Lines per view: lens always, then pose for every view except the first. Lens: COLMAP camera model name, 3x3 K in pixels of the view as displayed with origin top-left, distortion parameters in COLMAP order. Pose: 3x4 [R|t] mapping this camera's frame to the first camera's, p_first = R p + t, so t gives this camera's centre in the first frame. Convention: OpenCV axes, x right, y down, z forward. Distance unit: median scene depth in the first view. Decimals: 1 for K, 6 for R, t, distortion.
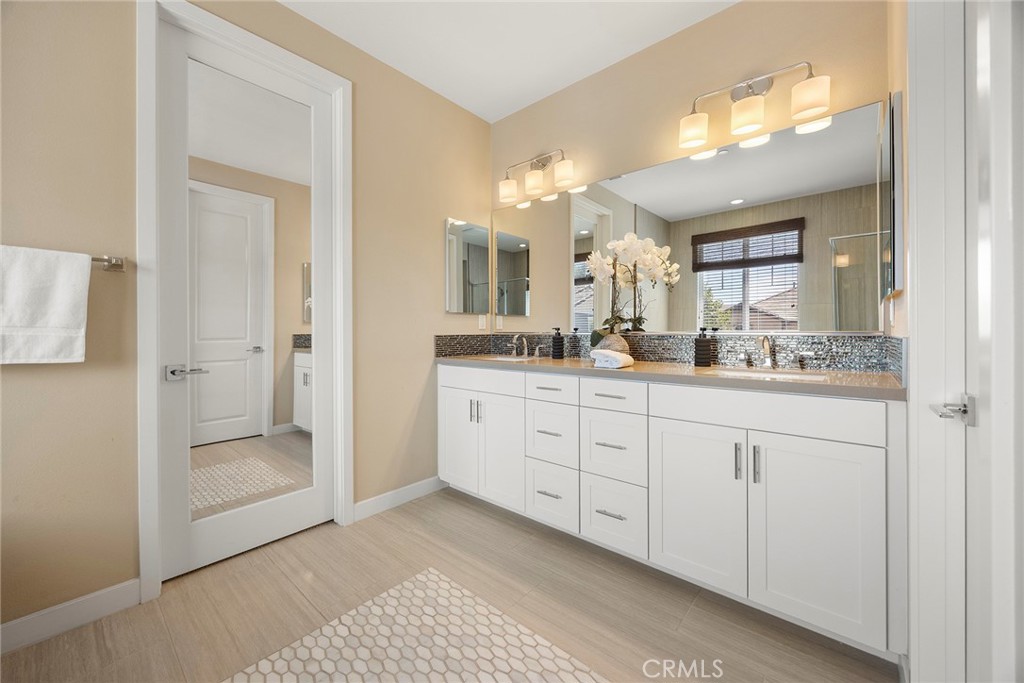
lens RADIAL K [[395.1, 0, 511.9], [0, 395.1, 333.6], [0, 0, 1]] dist [0.000656, 0.000071]
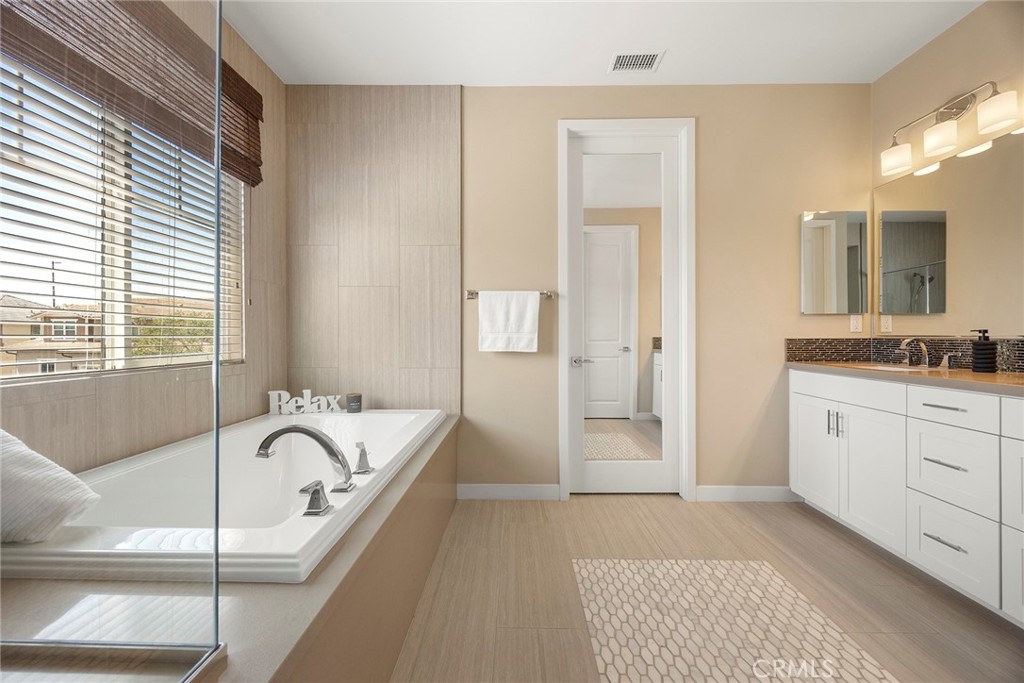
lens RADIAL K [[395.1, 0, 511.9], [0, 395.1, 333.6], [0, 0, 1]] dist [0.000656, 0.000071]
pose [[0.650572, -0.002878, -0.759439, 0.103863], [-0.003494, 0.999971, -0.006782, 0.000765], [0.759437, 0.007065, 0.650543, -0.129541]]
